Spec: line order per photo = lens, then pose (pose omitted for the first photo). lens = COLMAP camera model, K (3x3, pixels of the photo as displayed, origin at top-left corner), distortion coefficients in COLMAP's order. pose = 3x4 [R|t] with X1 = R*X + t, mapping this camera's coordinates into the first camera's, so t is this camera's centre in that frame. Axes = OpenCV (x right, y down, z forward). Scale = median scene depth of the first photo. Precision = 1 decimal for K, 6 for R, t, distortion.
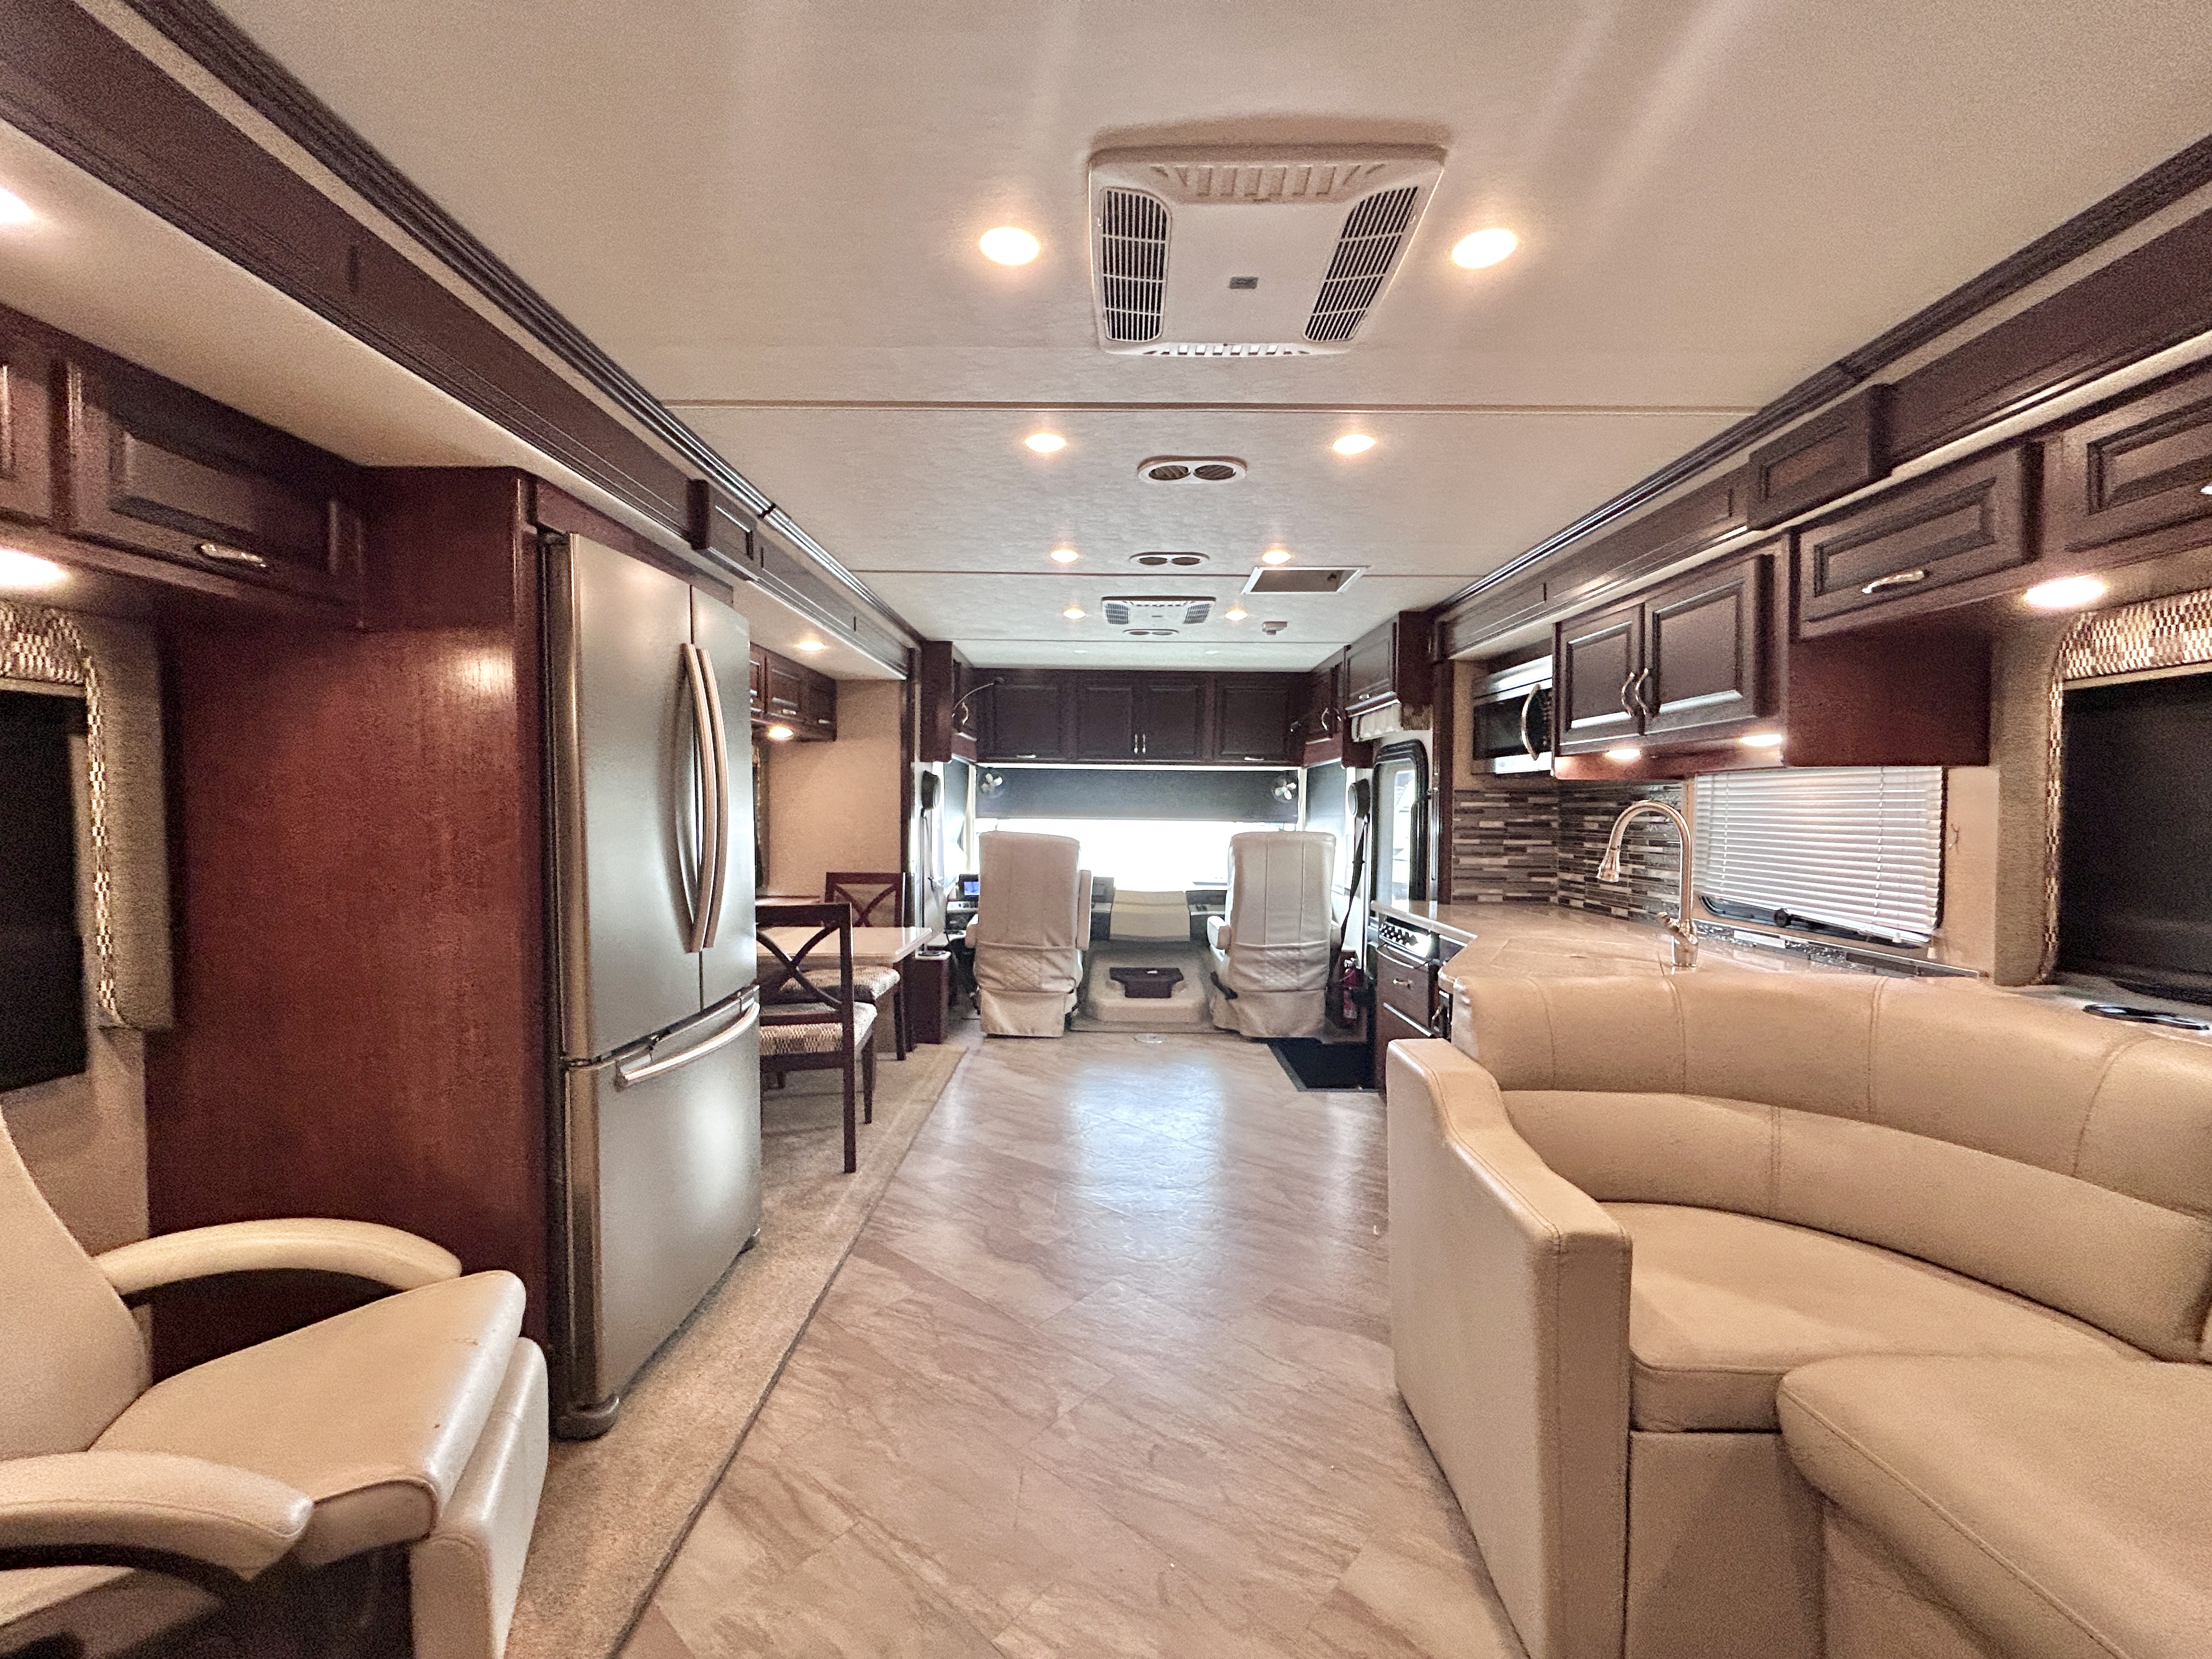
lens RADIAL K [[892.7, 0, 1102.7], [0, 892.7, 827.8], [0, 0, 1]] dist [-0.001176, 0.001769]
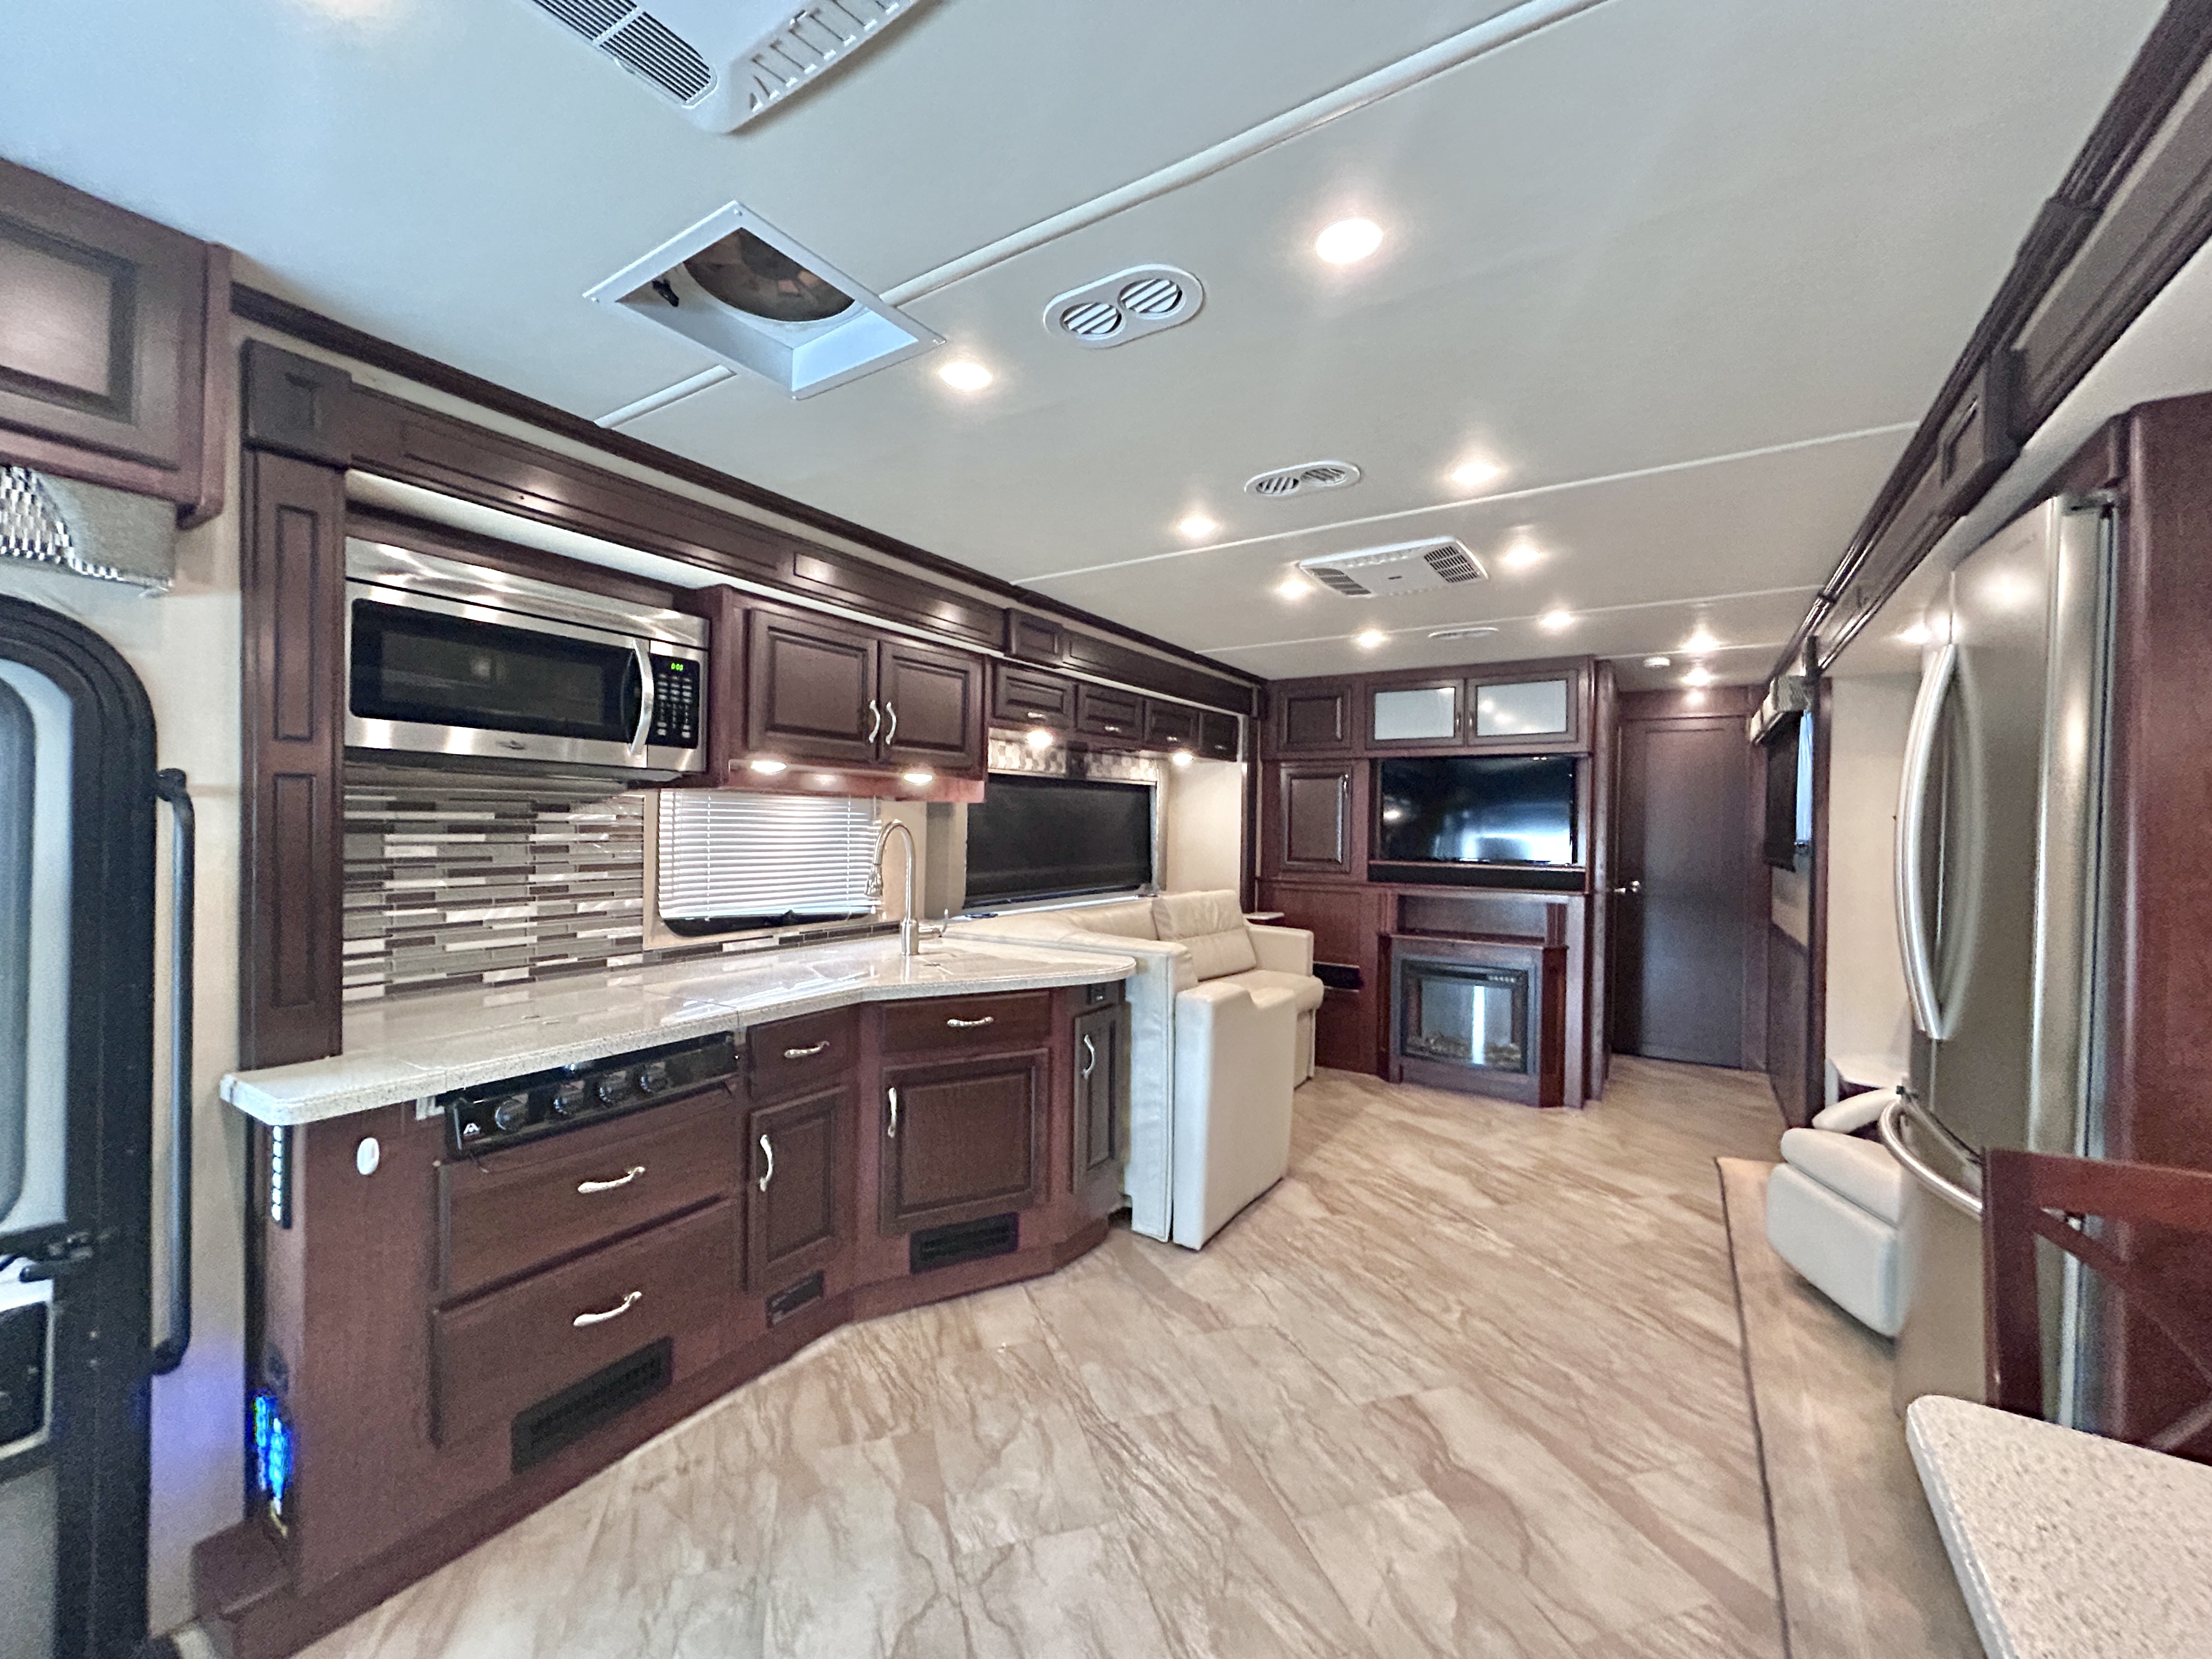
lens RADIAL K [[892.7, 0, 1102.7], [0, 892.7, 827.8], [0, 0, 1]] dist [-0.001176, 0.001769]
pose [[-0.843637, -0.019711, 0.536552, -0.181400], [-0.006794, 0.999638, 0.026040, -0.042506], [-0.536871, 0.018323, -0.843465, 1.463676]]
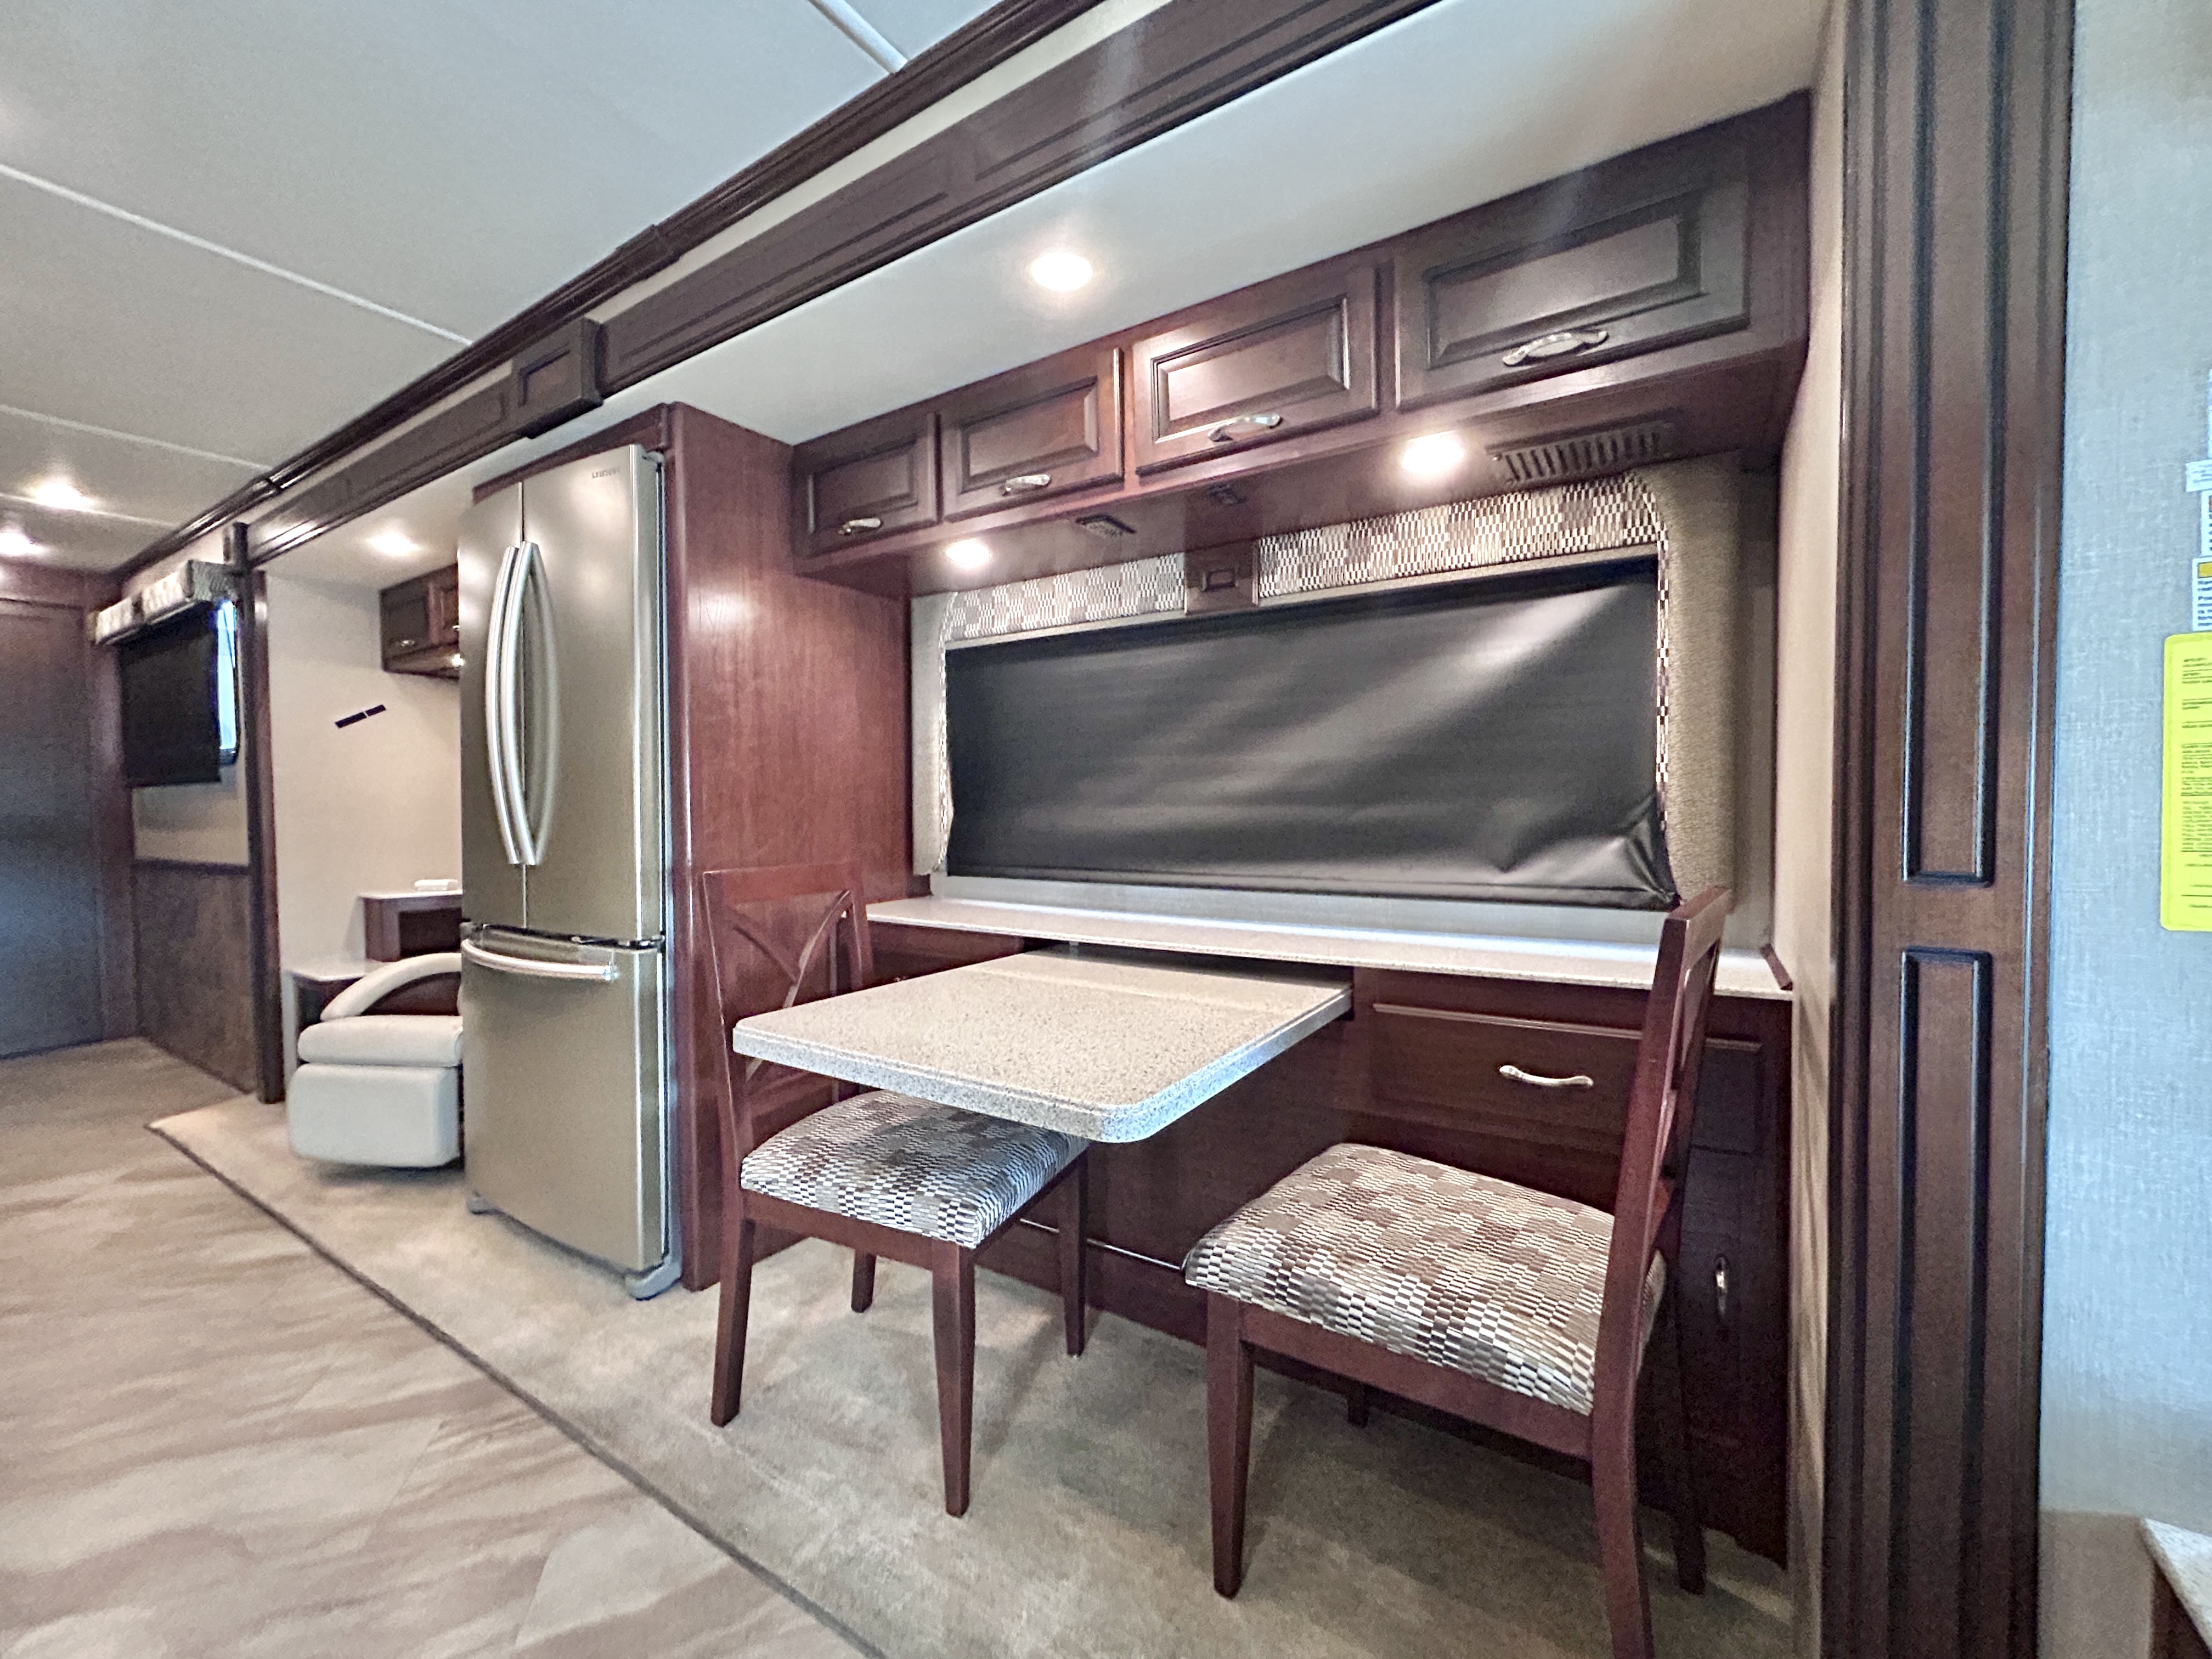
lens RADIAL K [[892.7, 0, 1102.7], [0, 892.7, 827.8], [0, 0, 1]] dist [-0.001176, 0.001769]
pose [[-0.542131, 0.025423, -0.839910, 0.009317], [-0.015546, 0.999068, 0.040275, 0.035595], [0.840150, 0.034892, -0.541230, 1.451084]]
